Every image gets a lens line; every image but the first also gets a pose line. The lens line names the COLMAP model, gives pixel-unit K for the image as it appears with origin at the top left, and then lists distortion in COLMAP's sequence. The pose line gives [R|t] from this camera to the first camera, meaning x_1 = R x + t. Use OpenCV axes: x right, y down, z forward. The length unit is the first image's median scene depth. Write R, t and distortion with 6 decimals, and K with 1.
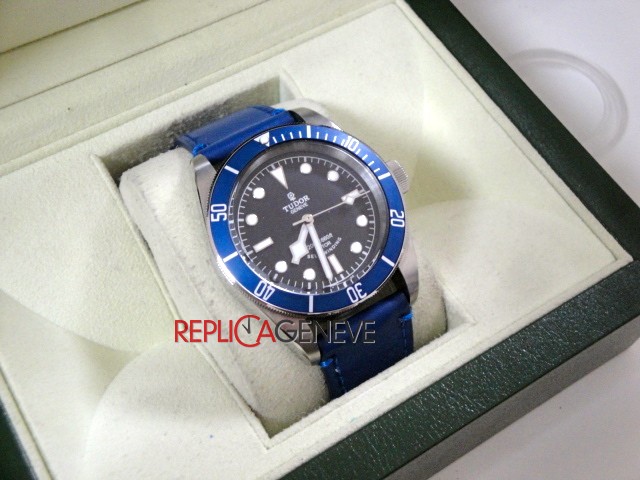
lens RADIAL K [[848.4, 0, 320.0], [0, 848.4, 240.0], [0, 0, 1]] dist [-0.012883, 0.233004]
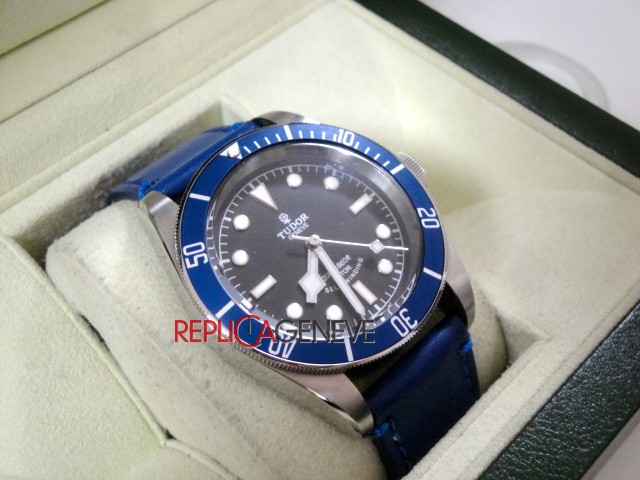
lens RADIAL K [[848.4, 0, 320.0], [0, 848.4, 240.0], [0, 0, 1]] dist [-0.012883, 0.233004]
pose [[0.972150, -0.204142, 0.115110, -0.088065], [0.217725, 0.968445, -0.121283, 0.060398], [-0.086719, 0.142968, 0.985921, 0.252166]]
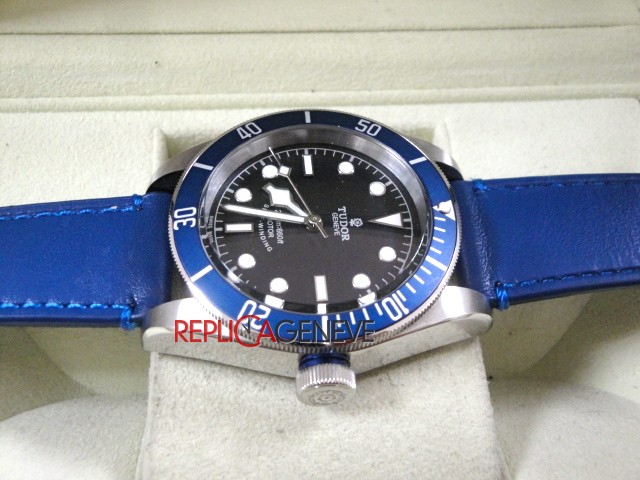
lens RADIAL K [[848.4, 0, 320.0], [0, 848.4, 240.0], [0, 0, 1]] dist [-0.012883, 0.233004]
pose [[0.874485, 0.372064, -0.311199, 0.146361], [-0.413743, 0.907028, -0.078213, -0.009318], [0.253166, 0.197153, 0.947121, 0.359466]]
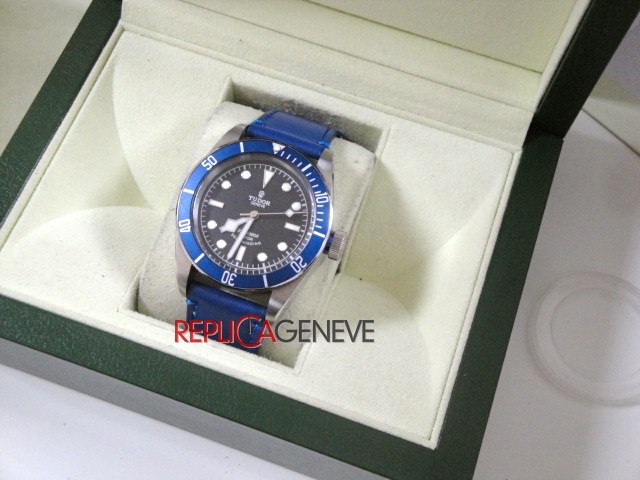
lens RADIAL K [[848.4, 0, 320.0], [0, 848.4, 240.0], [0, 0, 1]] dist [-0.012883, 0.233004]
pose [[0.617083, 0.703828, -0.351902, 0.495777], [-0.687396, 0.699815, 0.194284, -0.297540], [0.383008, 0.122007, 0.915652, -0.129882]]
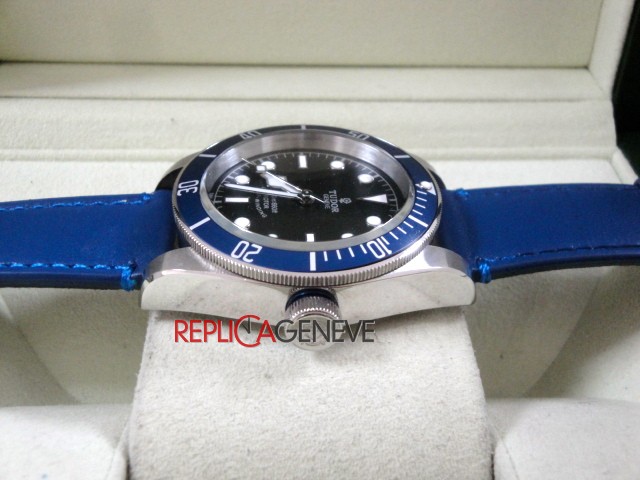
lens RADIAL K [[848.4, 0, 320.0], [0, 848.4, 240.0], [0, 0, 1]] dist [-0.012883, 0.233004]
pose [[0.864701, 0.261643, -0.428760, 0.257370], [-0.427033, 0.832366, -0.353283, 0.204031], [0.264451, 0.488579, 0.831478, 0.404055]]
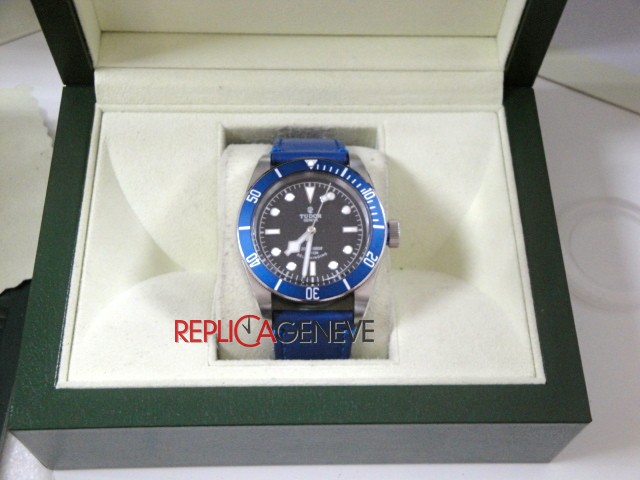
lens RADIAL K [[848.4, 0, 320.0], [0, 848.4, 240.0], [0, 0, 1]] dist [-0.012883, 0.233004]
pose [[0.854457, 0.440268, -0.275802, 0.352105], [-0.445229, 0.894131, 0.047962, -0.075998], [0.267720, 0.081813, 0.960017, -0.269362]]
